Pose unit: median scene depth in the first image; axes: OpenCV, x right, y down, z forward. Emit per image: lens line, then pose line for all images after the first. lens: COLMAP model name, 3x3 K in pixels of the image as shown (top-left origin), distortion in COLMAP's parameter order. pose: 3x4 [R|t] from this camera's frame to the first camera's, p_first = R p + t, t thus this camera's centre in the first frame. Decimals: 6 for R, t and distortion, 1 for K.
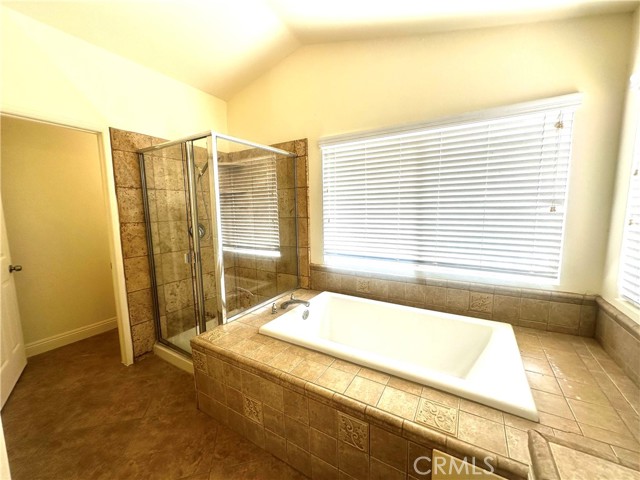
lens RADIAL K [[256.5, 0, 319.5], [0, 256.5, 236.6], [0, 0, 1]] dist [-0.002038, -0.000225]
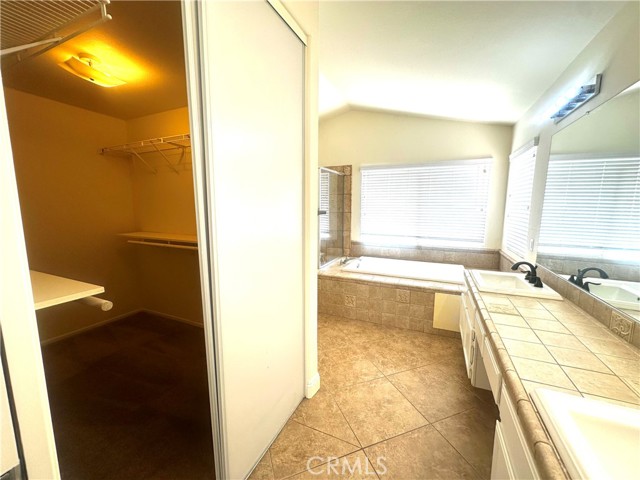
lens RADIAL K [[256.5, 0, 319.5], [0, 256.5, 238.0], [0, 0, 1]] dist [-0.002038, -0.000225]
pose [[0.994246, 0.002581, 0.107092, -0.433859], [-0.004686, 0.999801, 0.019413, 0.061028], [-0.107021, -0.019803, 0.994060, -0.643438]]
